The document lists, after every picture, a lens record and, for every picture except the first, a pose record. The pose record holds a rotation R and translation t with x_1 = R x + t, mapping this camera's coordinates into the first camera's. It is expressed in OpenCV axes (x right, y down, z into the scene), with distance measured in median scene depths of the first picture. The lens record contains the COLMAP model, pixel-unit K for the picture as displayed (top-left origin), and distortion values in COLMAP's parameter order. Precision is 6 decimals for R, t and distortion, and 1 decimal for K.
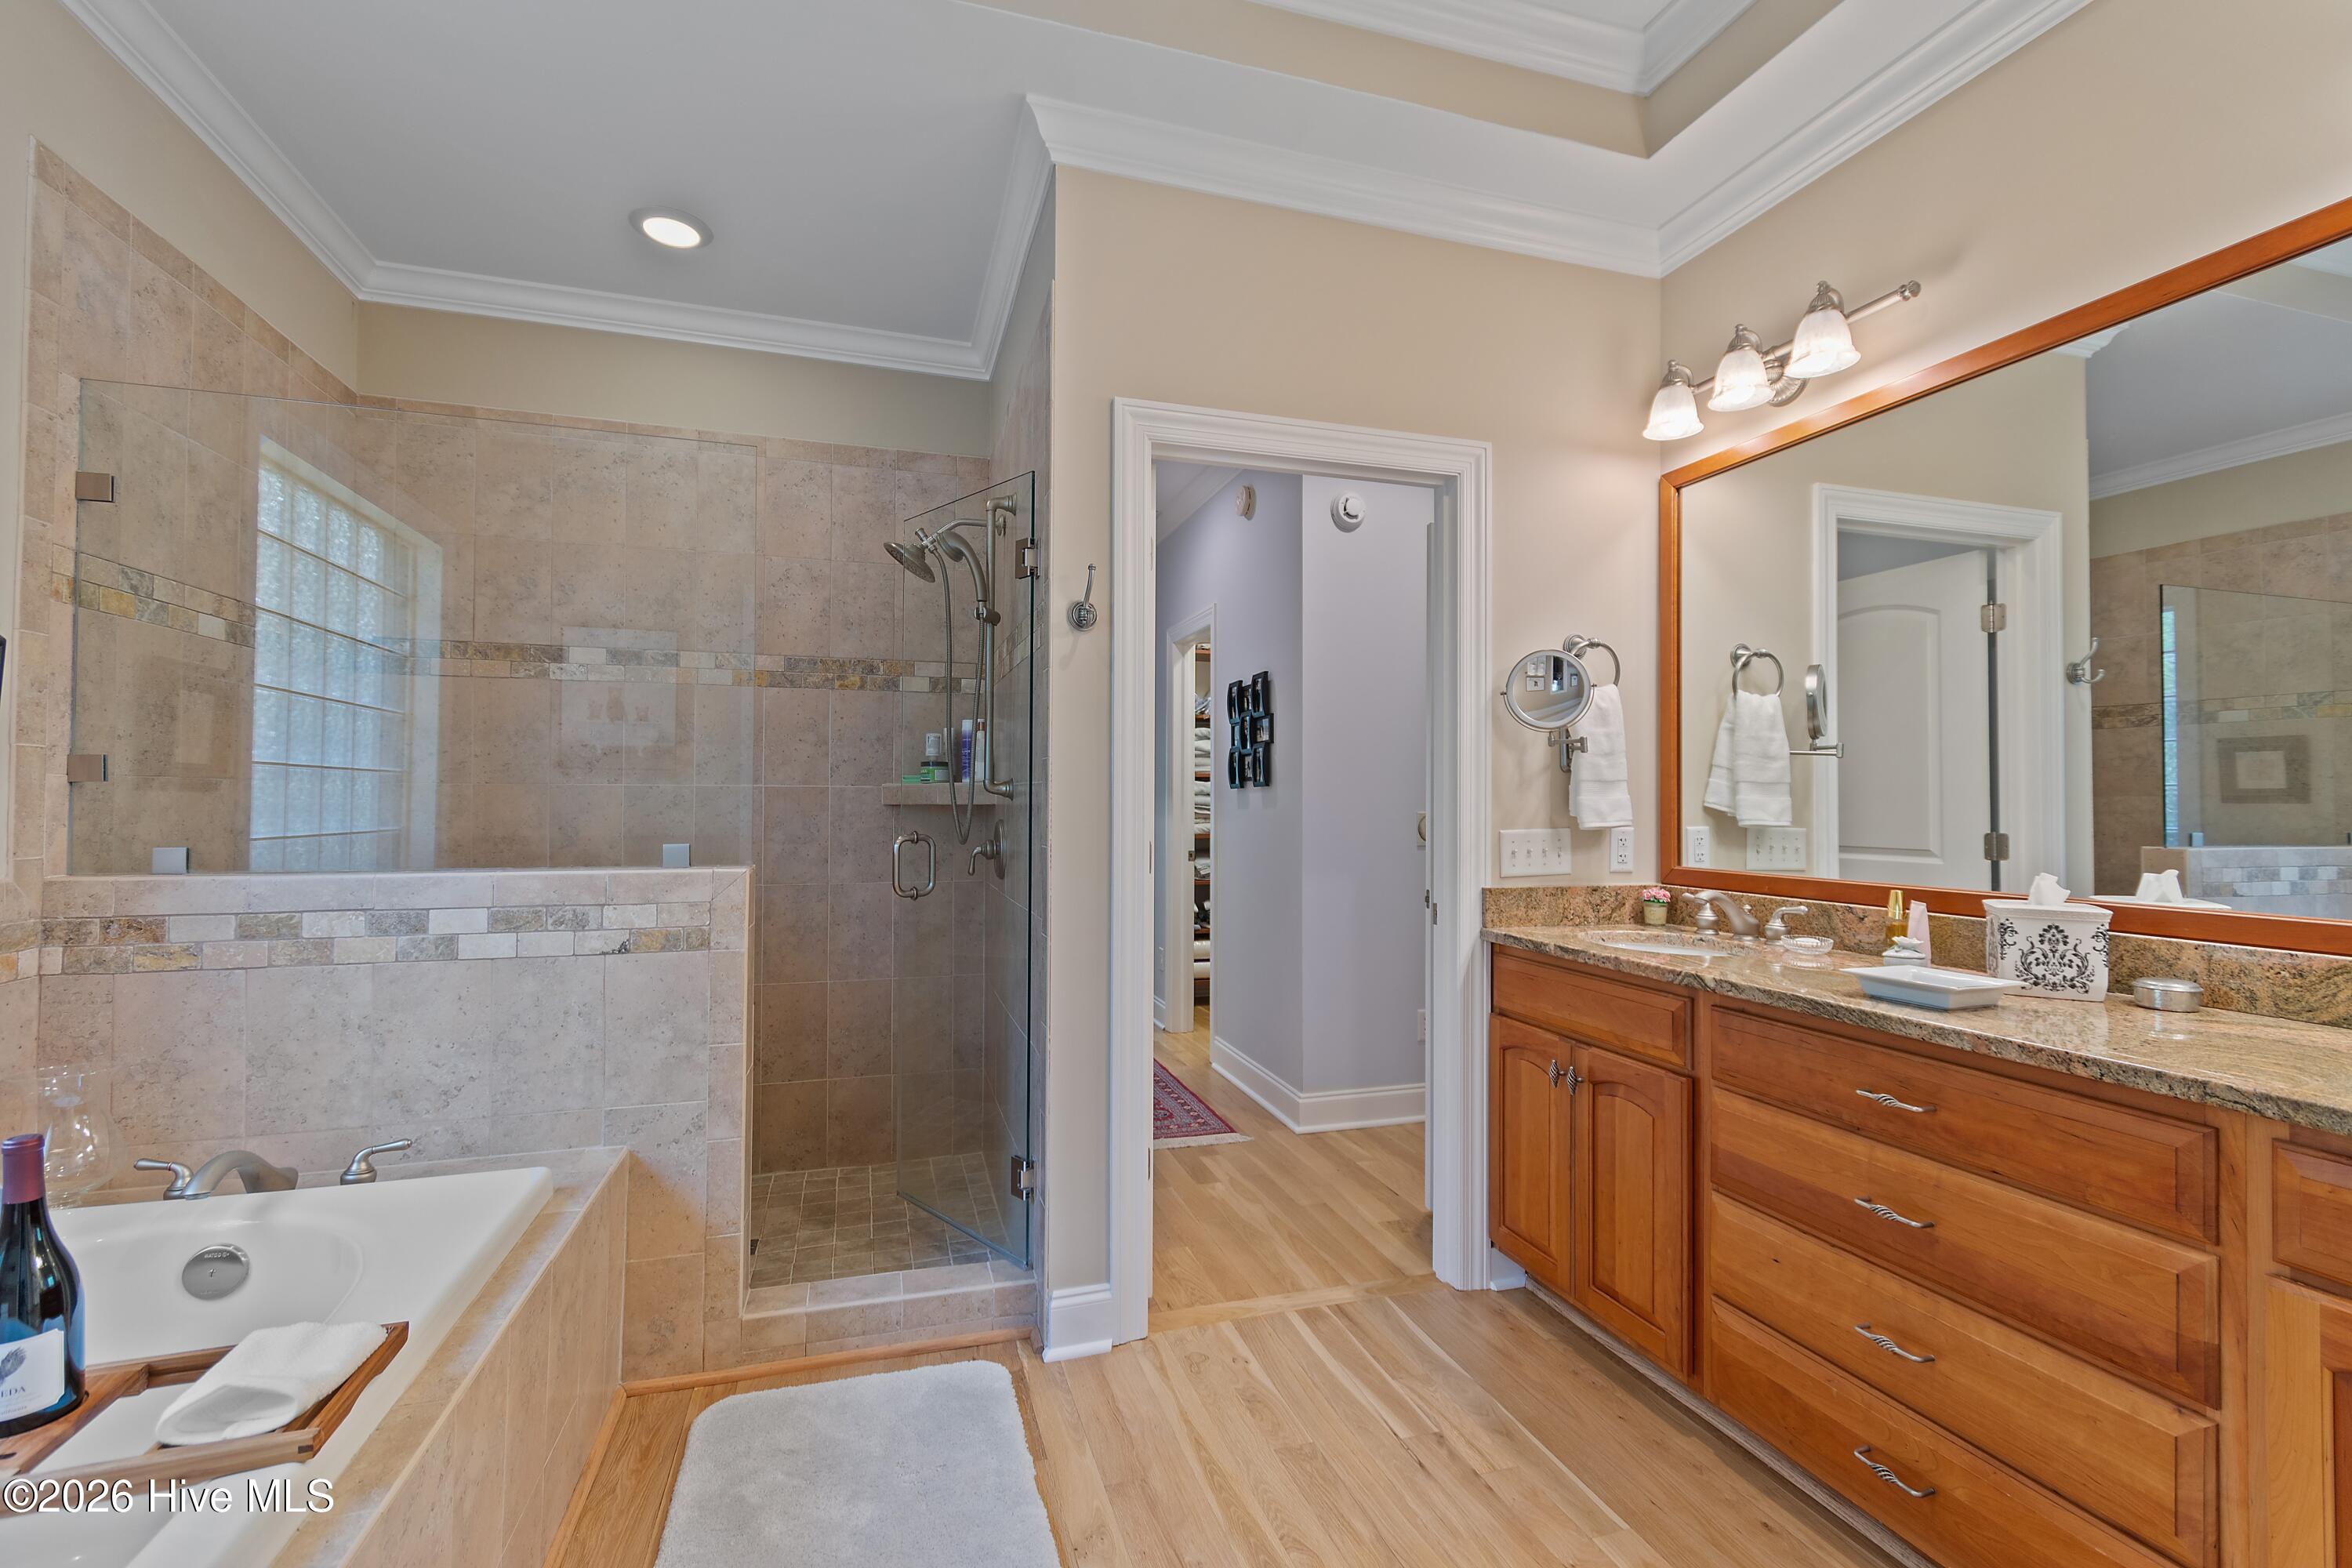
lens RADIAL K [[1034.2, 0, 1180.0], [0, 1034.2, 783.4], [0, 0, 1]] dist [0.005838, -0.003777]
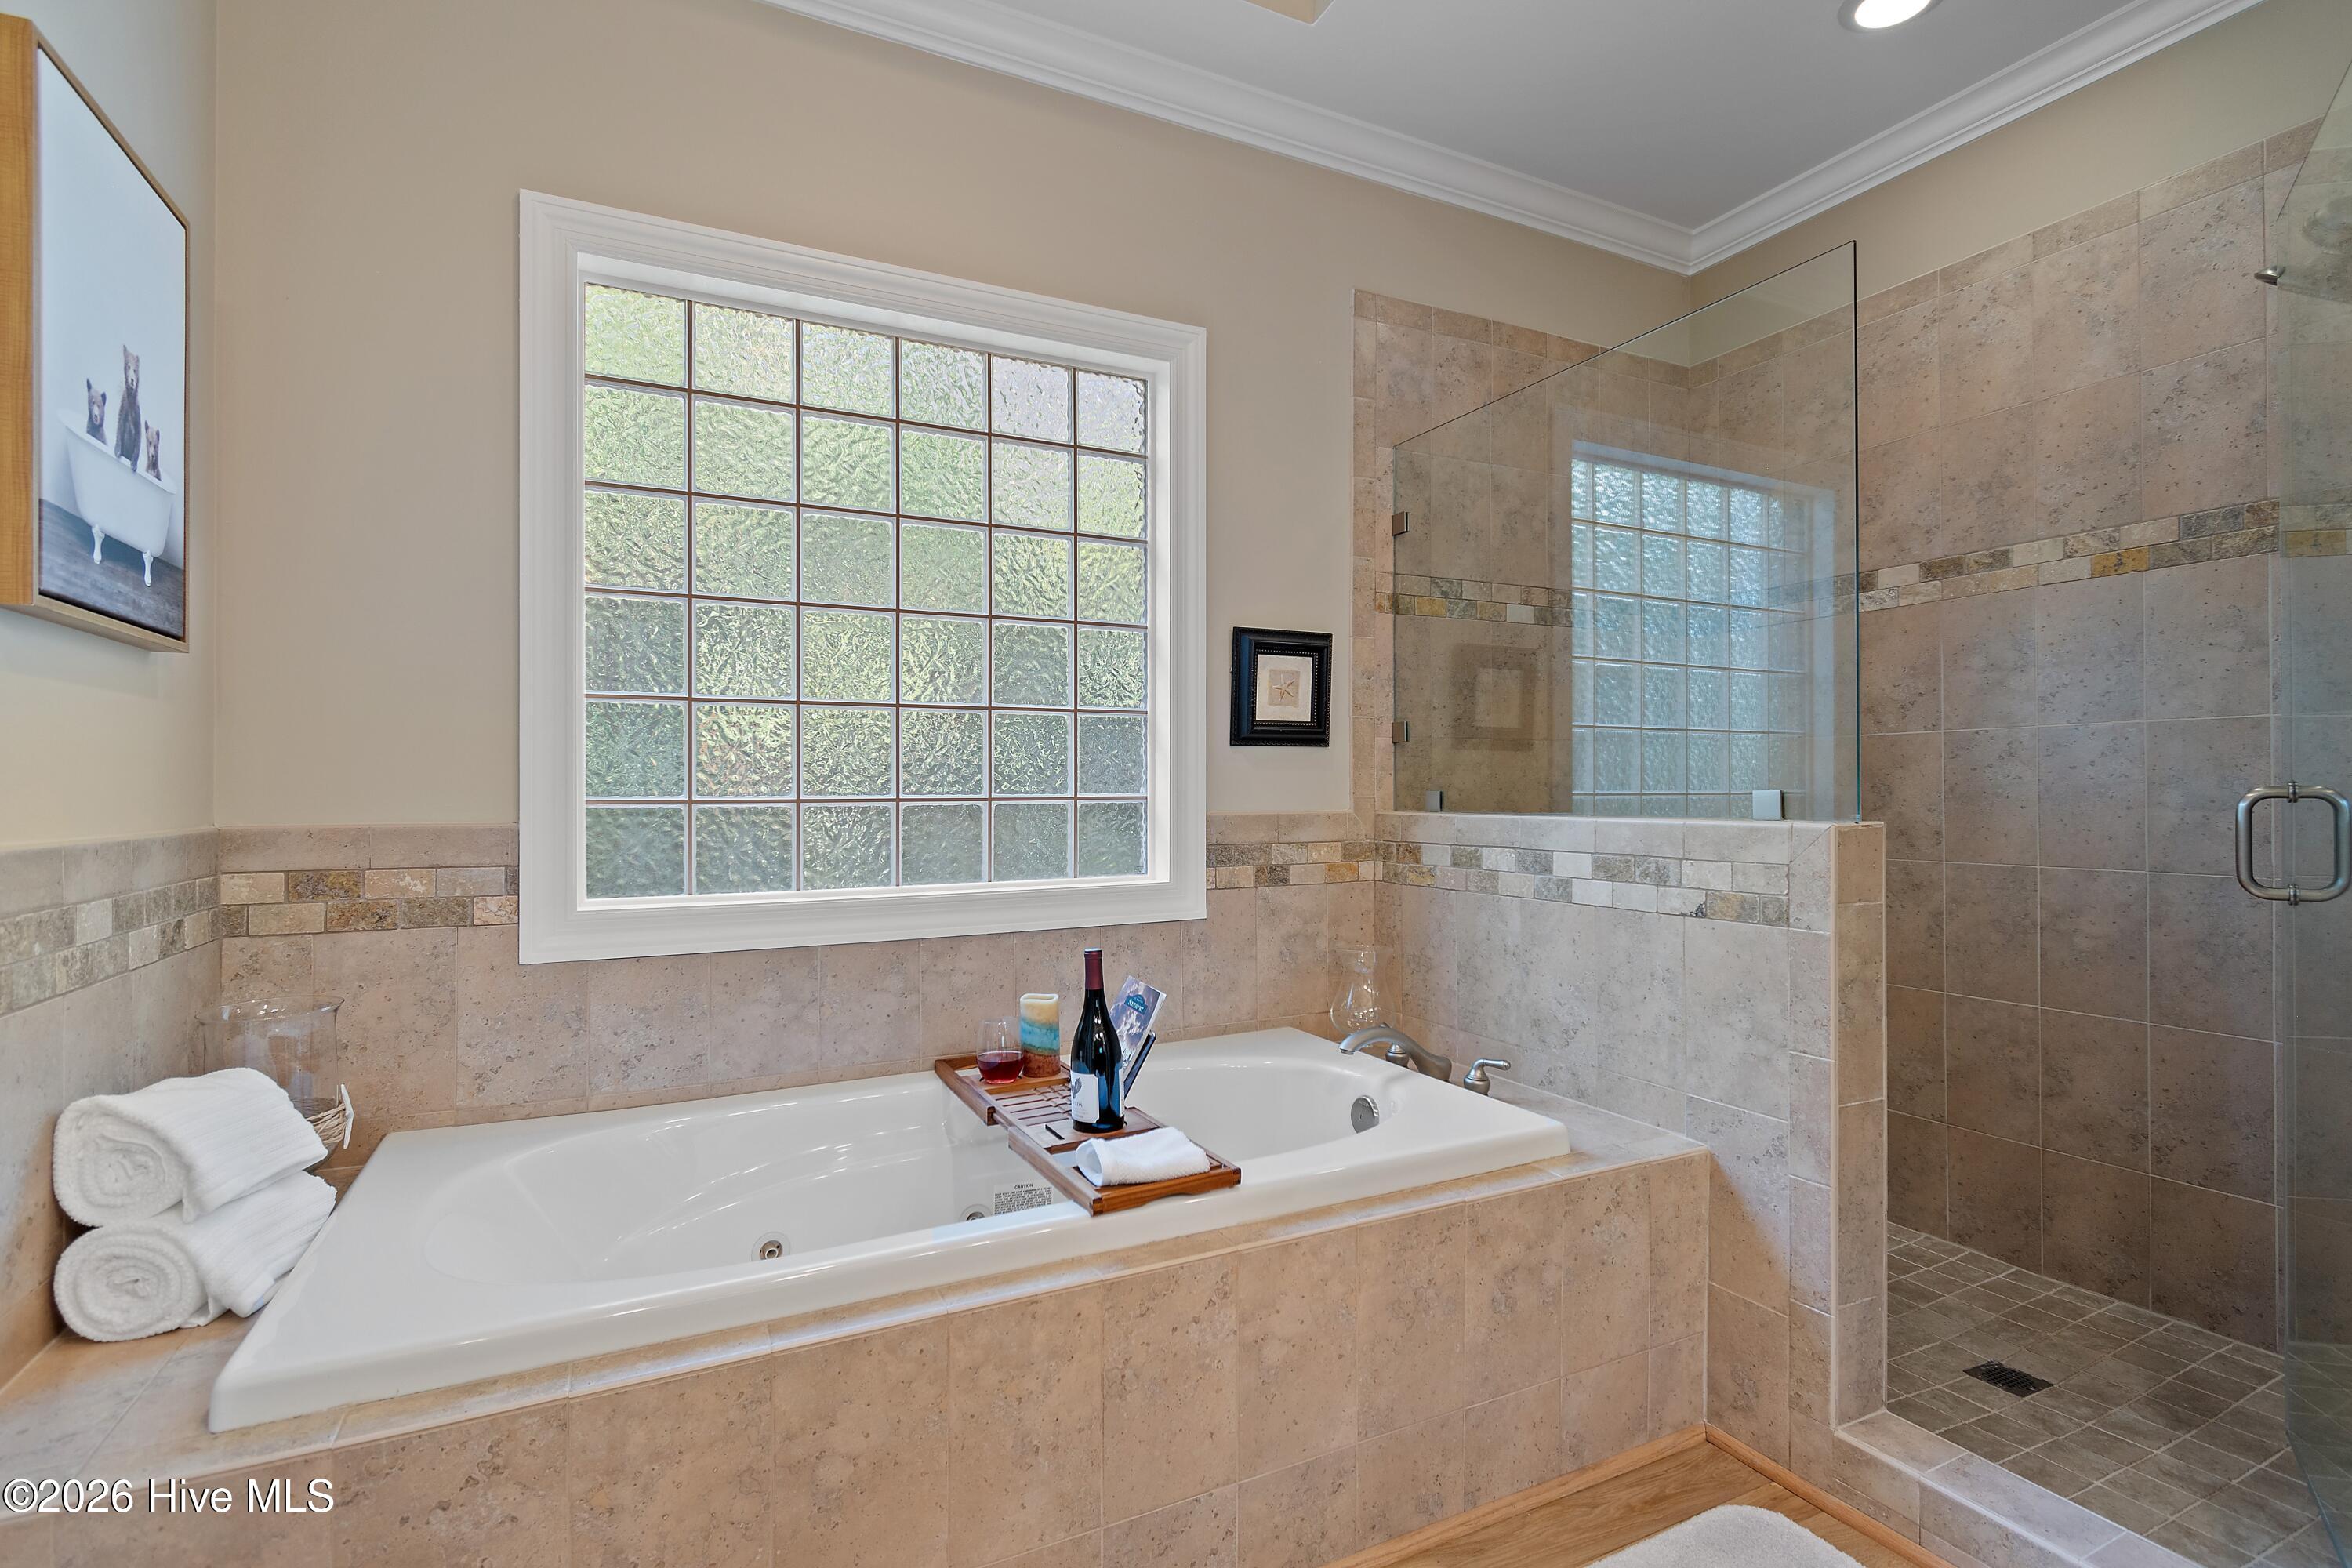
lens RADIAL K [[1105.2, 0, 1190.0], [0, 1105.2, 785.4], [0, 0, 1]] dist [0.002889, -0.004658]
pose [[0.161282, -0.010496, -0.986852, 0.294839], [0.022244, 0.999728, -0.006997, 0.053023], [0.986658, -0.020823, 0.161472, 0.445404]]
